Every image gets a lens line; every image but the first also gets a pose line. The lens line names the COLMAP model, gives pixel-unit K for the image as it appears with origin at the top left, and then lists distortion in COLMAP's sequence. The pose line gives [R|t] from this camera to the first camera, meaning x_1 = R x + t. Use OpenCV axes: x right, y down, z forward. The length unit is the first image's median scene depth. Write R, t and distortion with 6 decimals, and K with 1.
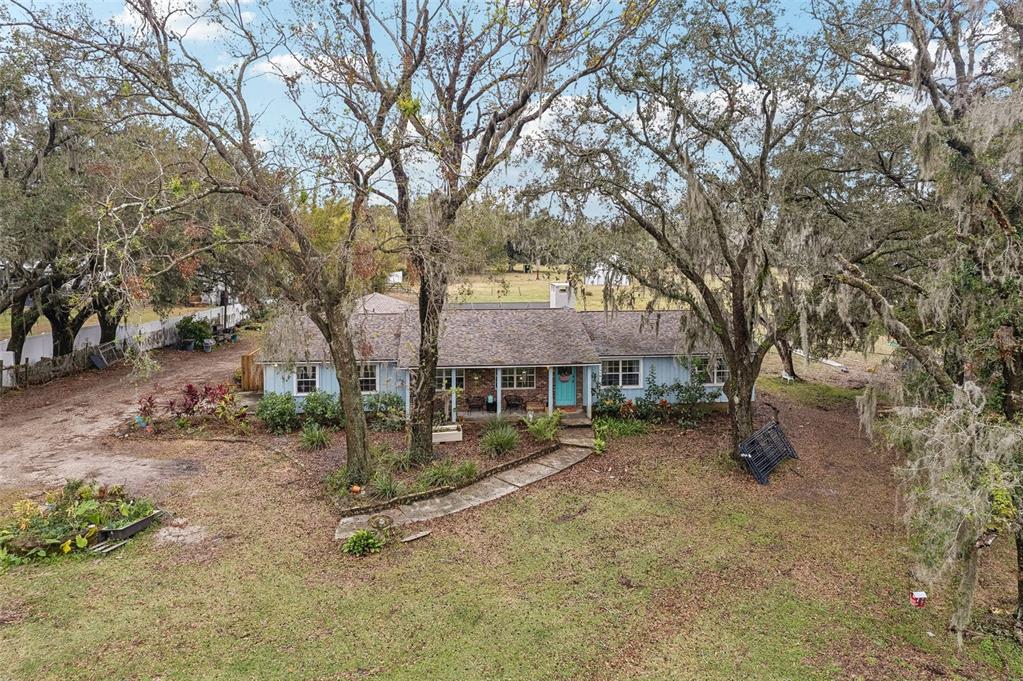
lens RADIAL K [[640.3, 0, 511.5], [0, 640.3, 340.5], [0, 0, 1]] dist [-0.035029, 0.000892]
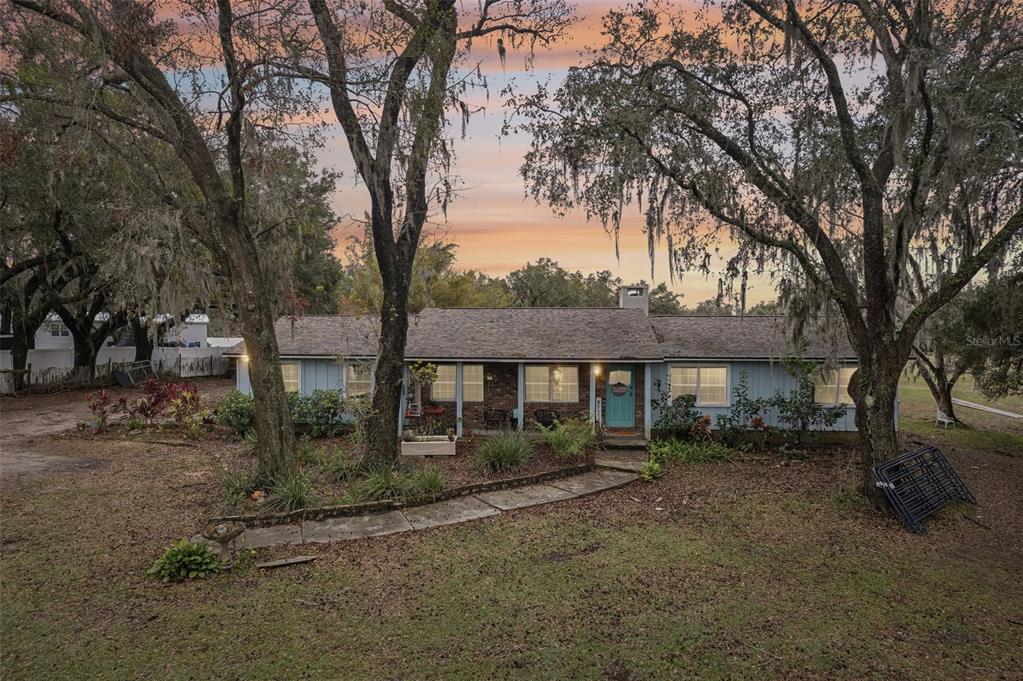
lens RADIAL K [[666.4, 0, 482.8], [0, 666.4, 390.0], [0, 0, 1]] dist [-0.080932, 0.065100]
pose [[0.980337, 0.021134, -0.196195, 0.111587], [-0.026293, 0.999373, -0.023731, 0.114873], [0.195571, 0.028423, 0.980278, 0.312023]]
